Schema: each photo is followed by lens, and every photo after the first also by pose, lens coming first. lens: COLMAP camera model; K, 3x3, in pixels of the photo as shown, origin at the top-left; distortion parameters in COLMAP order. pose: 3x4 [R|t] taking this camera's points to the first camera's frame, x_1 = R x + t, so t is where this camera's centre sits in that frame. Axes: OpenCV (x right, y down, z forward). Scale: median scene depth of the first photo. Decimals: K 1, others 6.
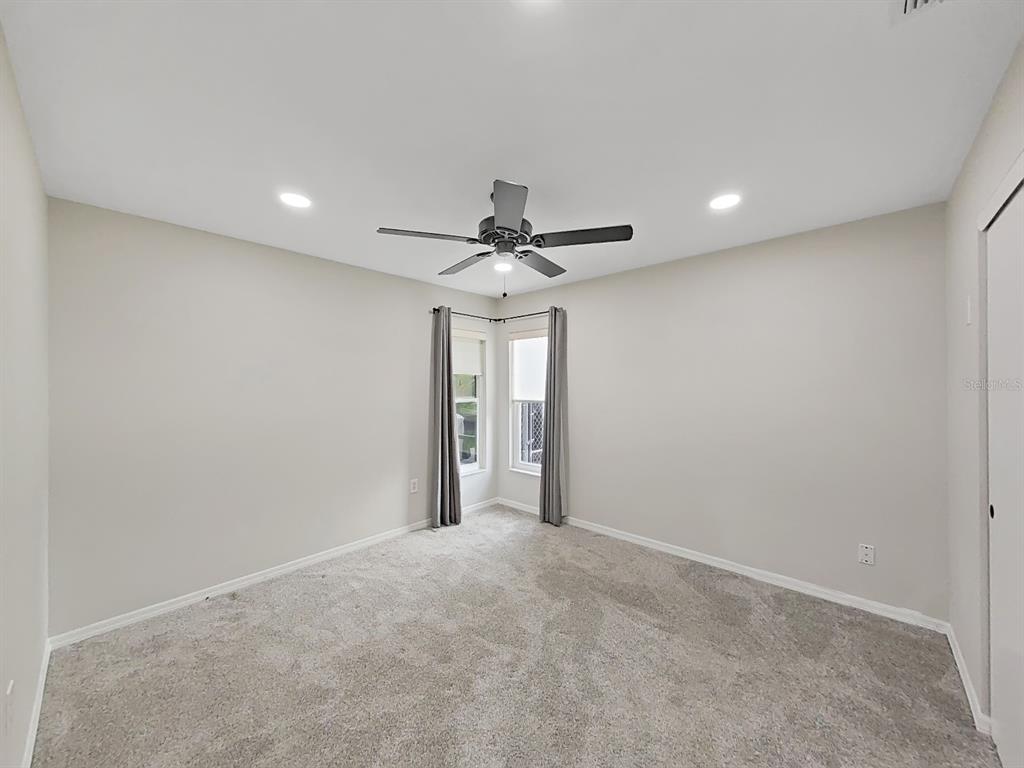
lens RADIAL K [[382.0, 0, 512.2], [0, 382.0, 384.8], [0, 0, 1]] dist [0.000257, 0.000270]
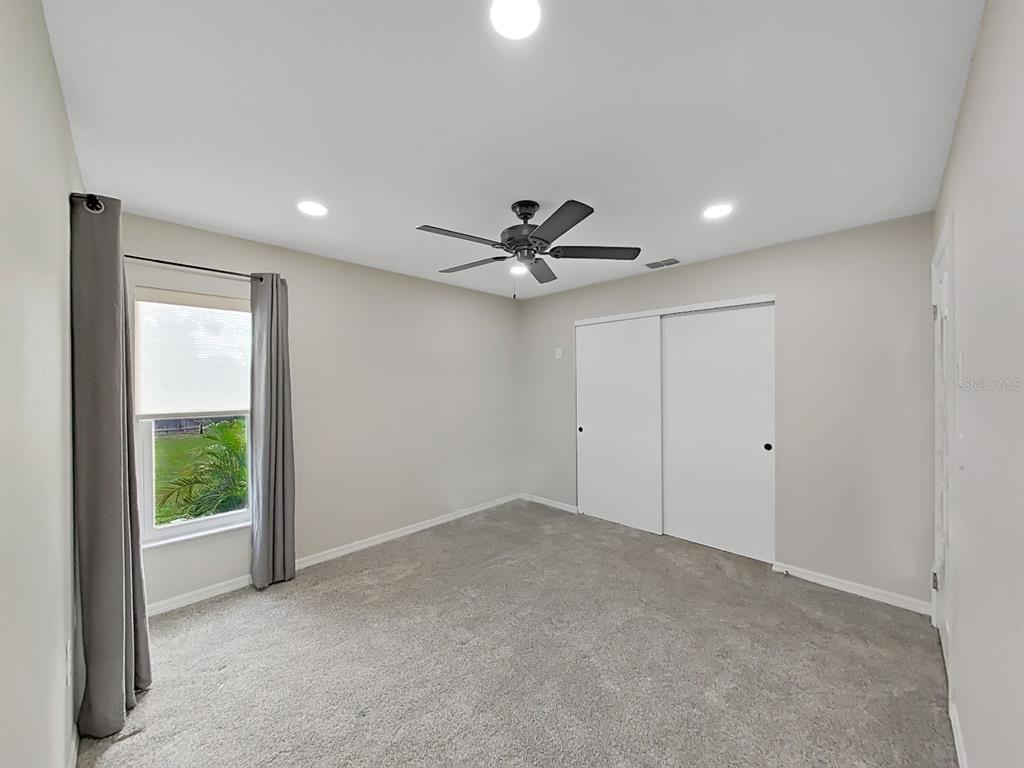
lens RADIAL K [[382.0, 0, 512.2], [0, 382.0, 383.9], [0, 0, 1]] dist [0.000257, 0.000270]
pose [[0.033760, 0.000042, 0.999430, -0.706137], [0.005420, 0.999985, -0.000225, 0.000203], [-0.999415, 0.005424, 0.033759, 0.655303]]
